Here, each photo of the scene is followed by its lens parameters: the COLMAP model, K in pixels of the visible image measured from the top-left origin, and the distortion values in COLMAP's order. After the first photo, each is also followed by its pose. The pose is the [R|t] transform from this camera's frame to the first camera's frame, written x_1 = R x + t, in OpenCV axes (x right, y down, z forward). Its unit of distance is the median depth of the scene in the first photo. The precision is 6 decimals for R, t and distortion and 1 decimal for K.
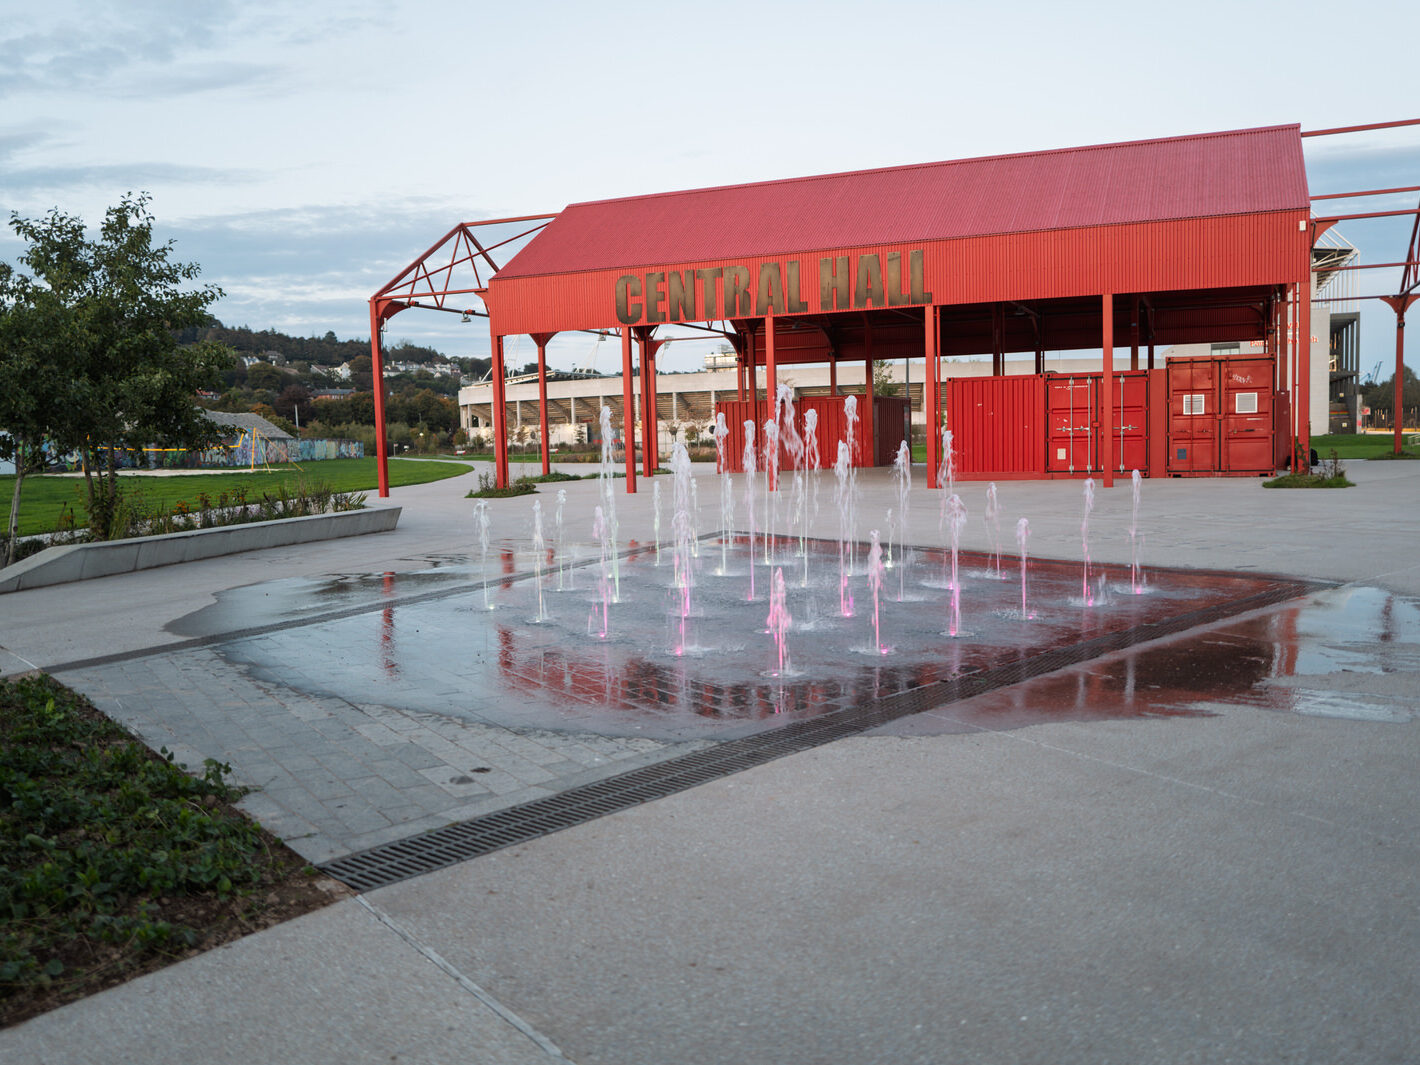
lens RADIAL K [[1248.7, 0, 714.9], [0, 1248.7, 532.2], [0, 0, 1]] dist [-0.054394, 0.100025]
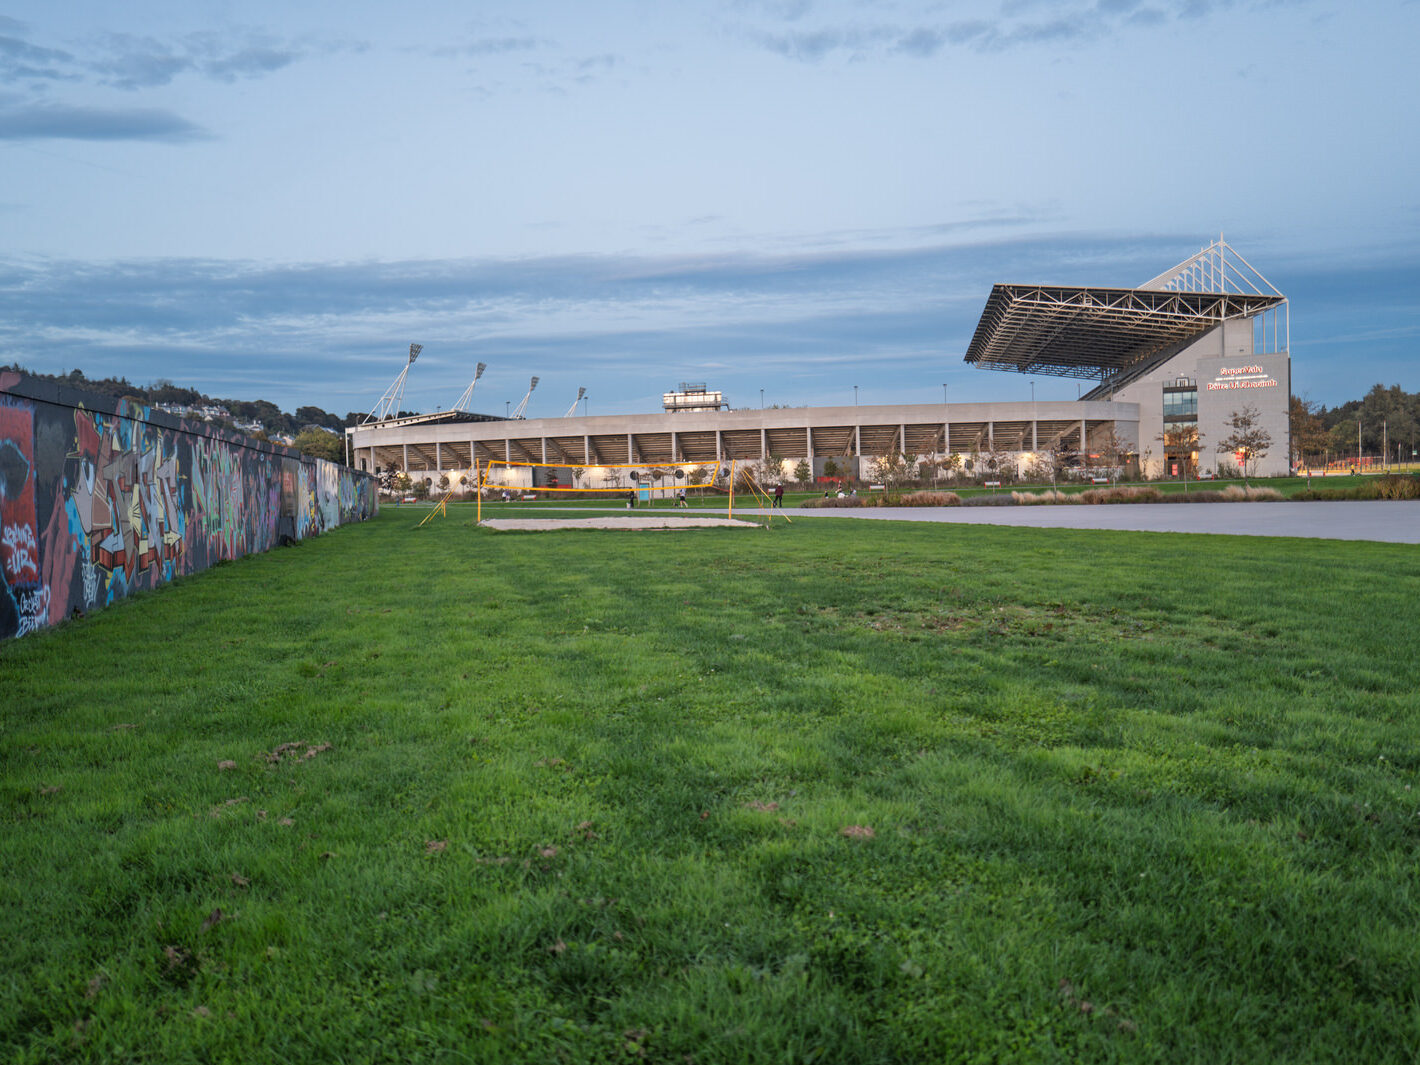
lens RADIAL K [[1248.7, 0, 718.7], [0, 1248.7, 519.8], [0, 0, 1]] dist [-0.054394, 0.100025]
pose [[0.975959, -0.009316, 0.217753, -0.860524], [0.019978, 0.998704, -0.046813, -0.022535], [-0.217035, 0.050038, 0.974880, 0.473325]]
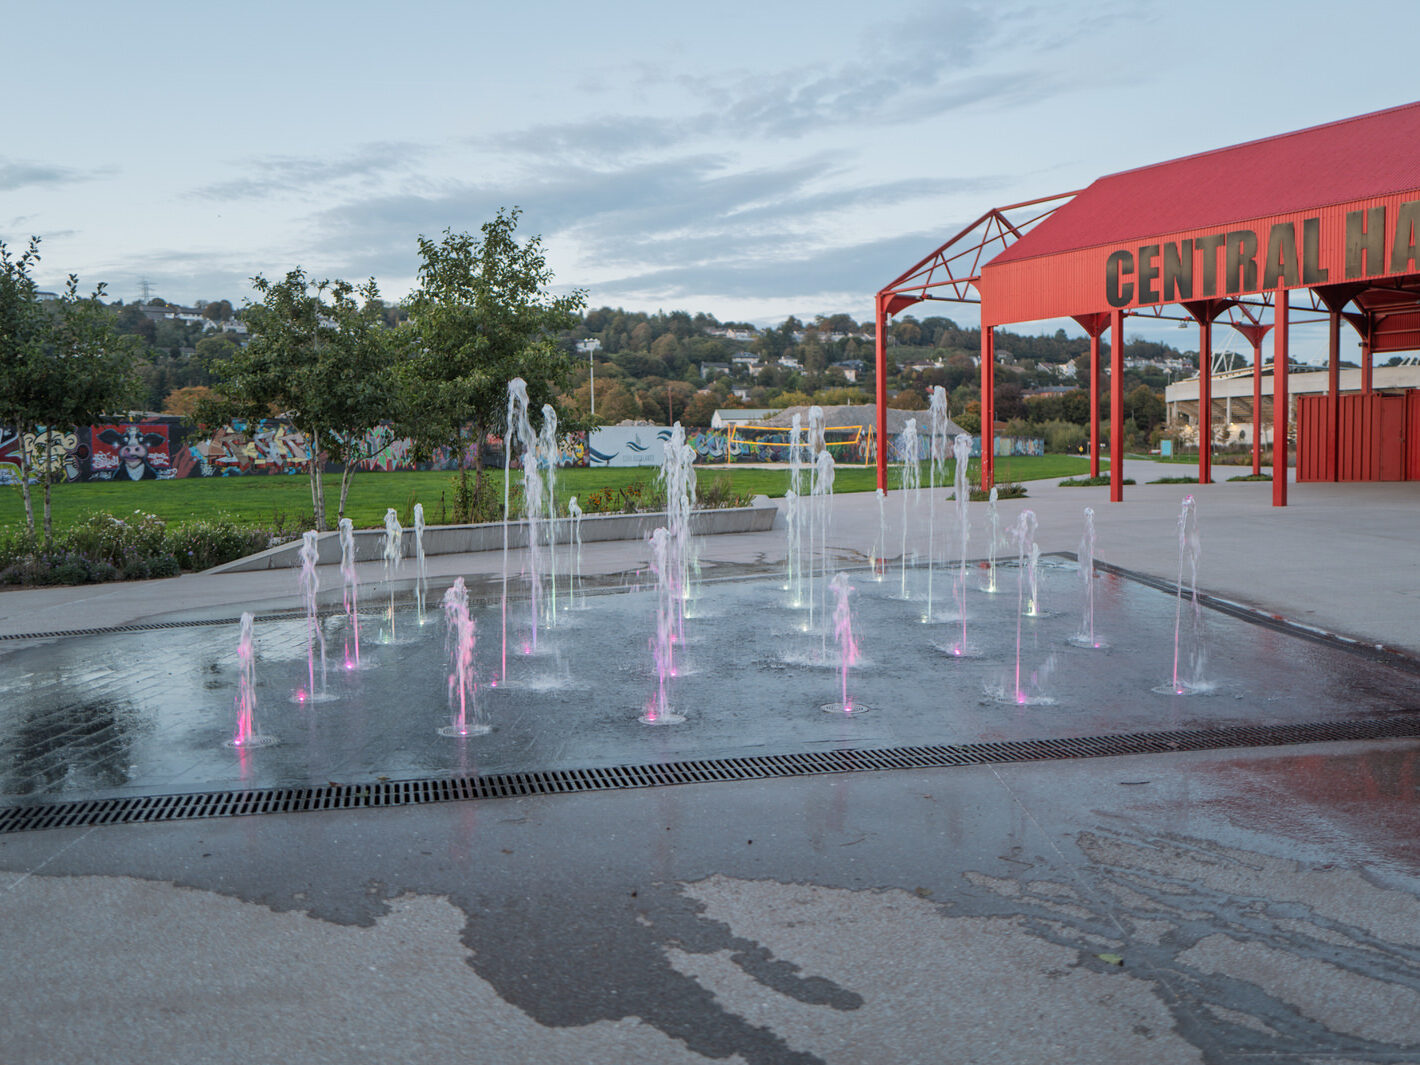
lens RADIAL K [[1248.7, 0, 718.4], [0, 1248.7, 517.8], [0, 0, 1]] dist [-0.054394, 0.100025]
pose [[0.840487, 0.043329, -0.540097, 0.139273], [-0.048315, 0.998820, 0.004944, -0.008788], [0.539674, 0.021939, 0.841588, 0.098196]]
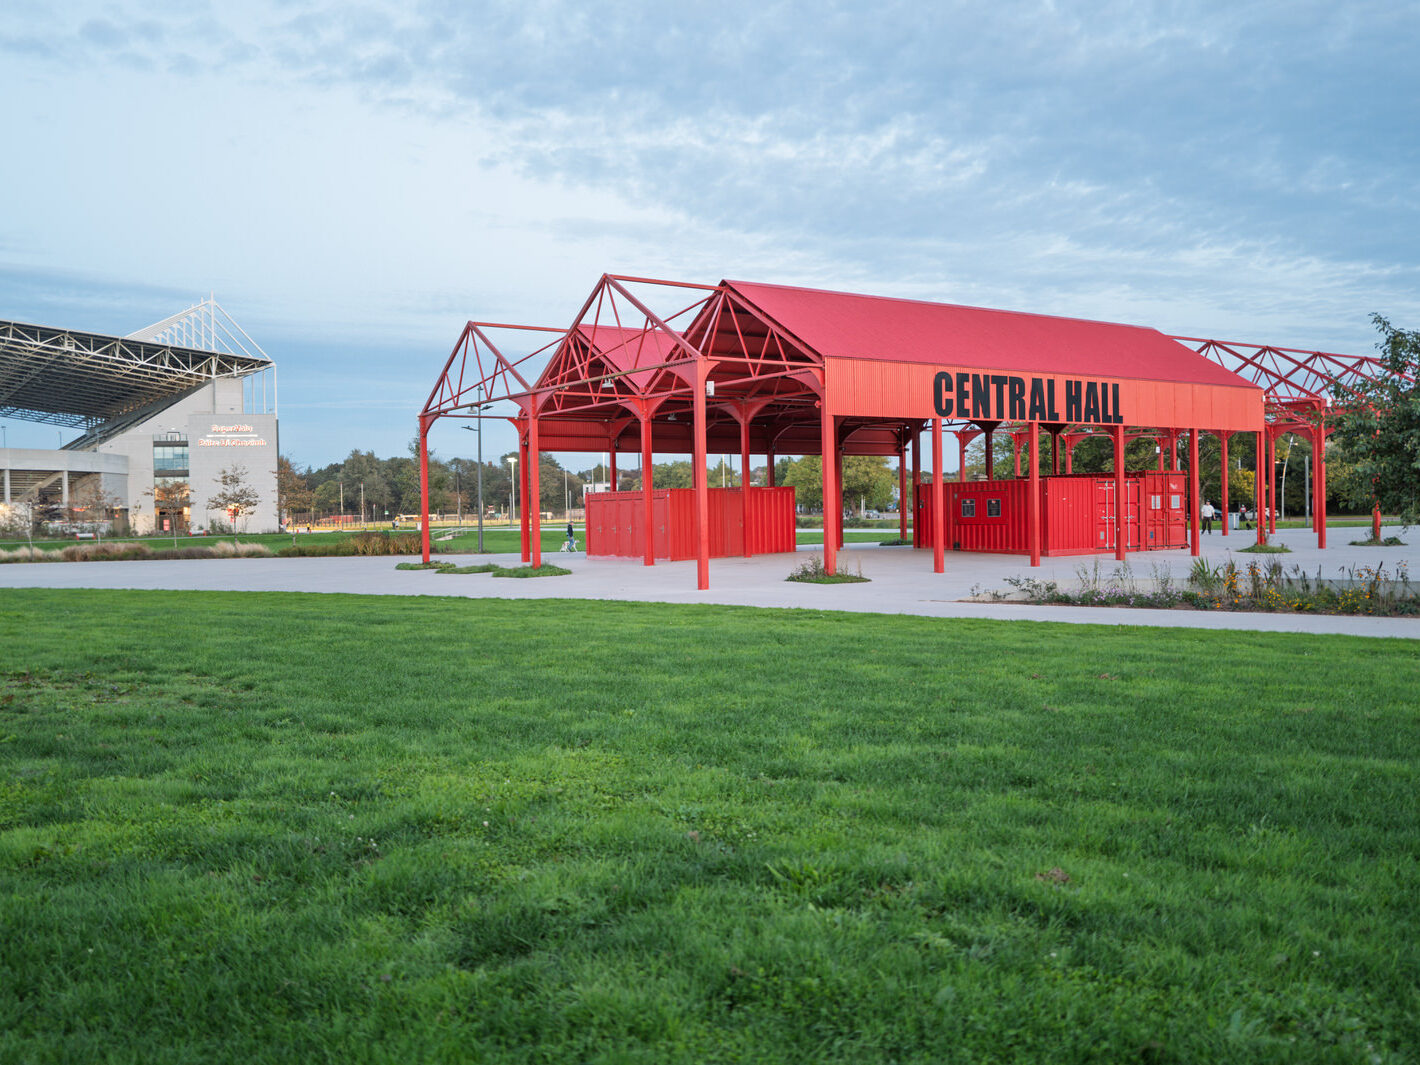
lens RADIAL K [[1248.7, 0, 725.5], [0, 1248.7, 524.4], [0, 0, 1]] dist [-0.054394, 0.100025]
pose [[0.548624, 0.008777, 0.836023, -0.858105], [0.064777, 0.996493, -0.052970, -0.022910], [-0.833556, 0.083216, 0.546131, 0.459386]]
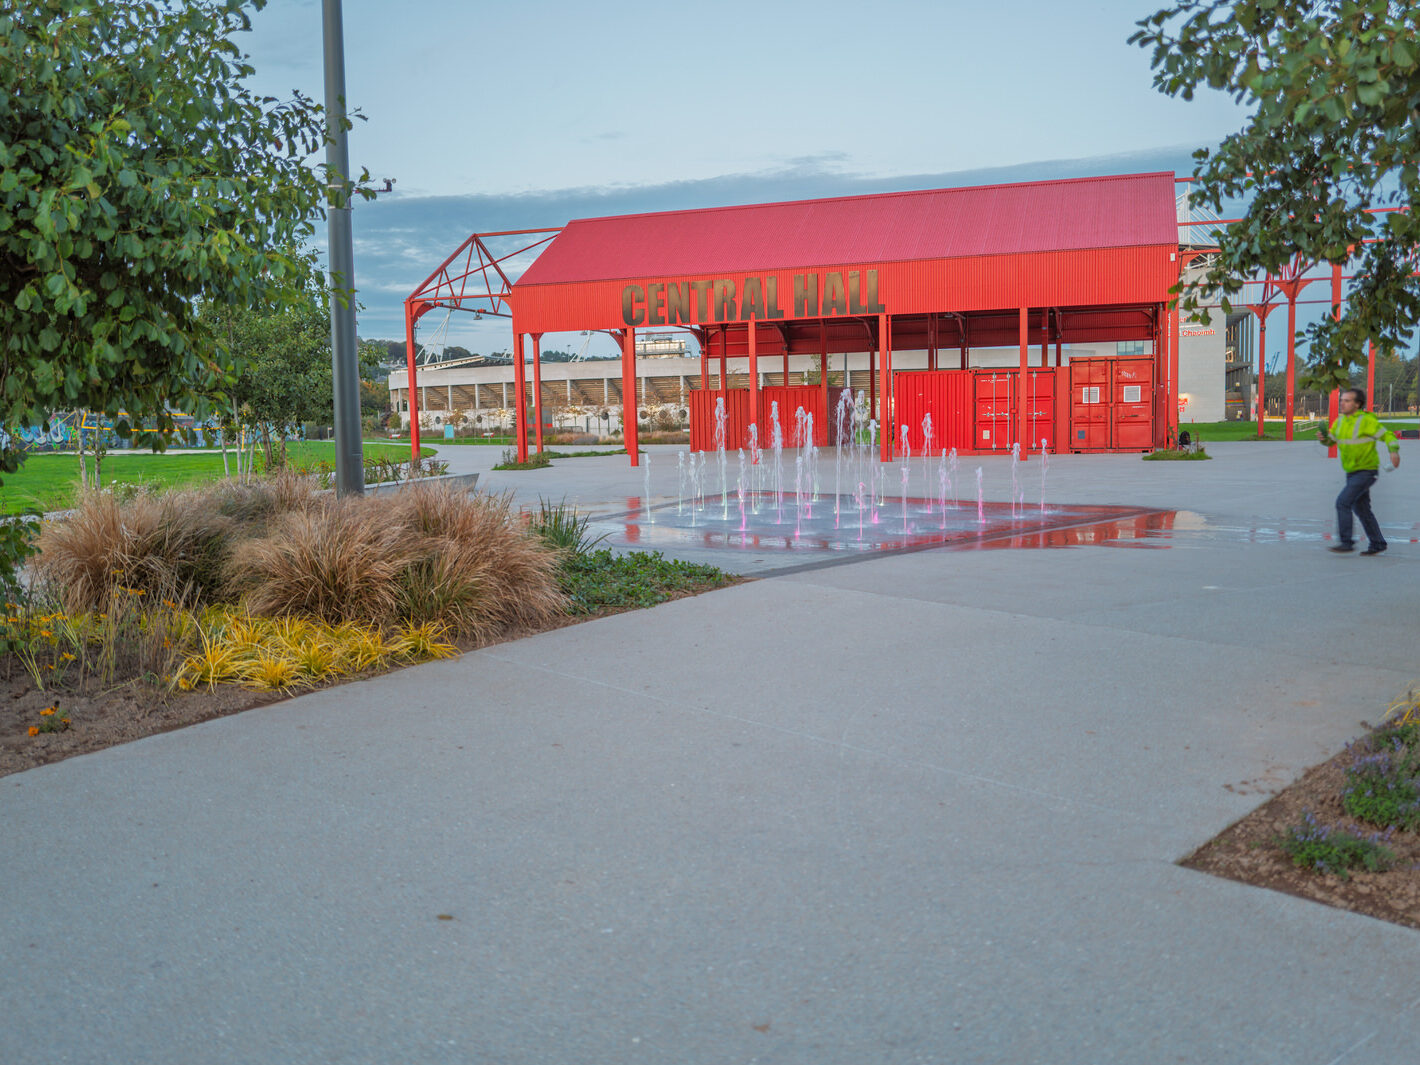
lens RADIAL K [[1248.7, 0, 707.3], [0, 1248.7, 539.5], [0, 0, 1]] dist [-0.054394, 0.100025]
pose [[0.998162, -0.001533, 0.060576, -0.057522], [0.000468, 0.999845, 0.017579, 0.015356], [-0.060594, -0.017519, 0.998009, -0.172771]]
